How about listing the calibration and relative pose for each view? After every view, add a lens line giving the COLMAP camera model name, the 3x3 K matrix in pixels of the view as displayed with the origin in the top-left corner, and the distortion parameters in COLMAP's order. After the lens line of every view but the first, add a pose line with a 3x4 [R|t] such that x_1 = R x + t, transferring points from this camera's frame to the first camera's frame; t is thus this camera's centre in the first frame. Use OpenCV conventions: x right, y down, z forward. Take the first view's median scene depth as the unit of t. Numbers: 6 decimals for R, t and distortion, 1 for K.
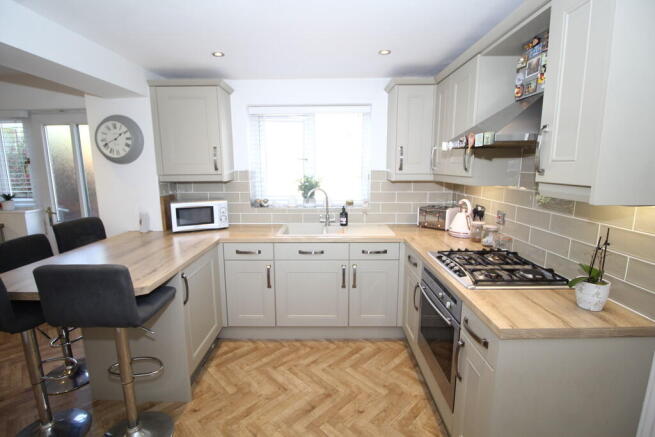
lens RADIAL K [[303.8, 0, 325.7], [0, 303.8, 214.7], [0, 0, 1]] dist [-0.002123, -0.001340]
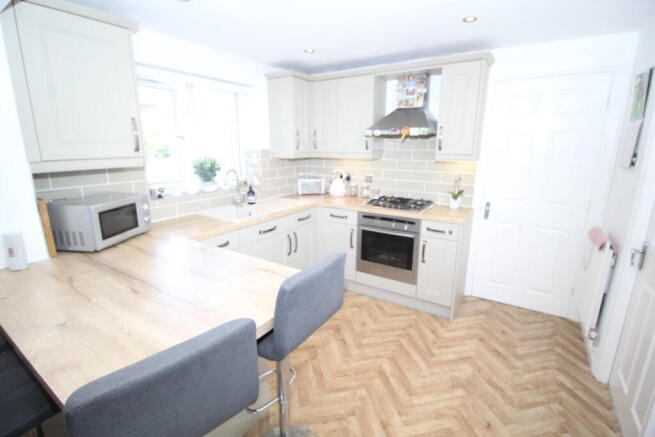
lens RADIAL K [[303.8, 0, 325.7], [0, 303.8, 214.7], [0, 0, 1]] dist [-0.002123, -0.001340]
pose [[0.542105, -0.183824, 0.819958, -0.729046], [0.130880, 0.982342, 0.133698, -0.037922], [-0.830056, 0.034838, 0.556591, 0.245083]]
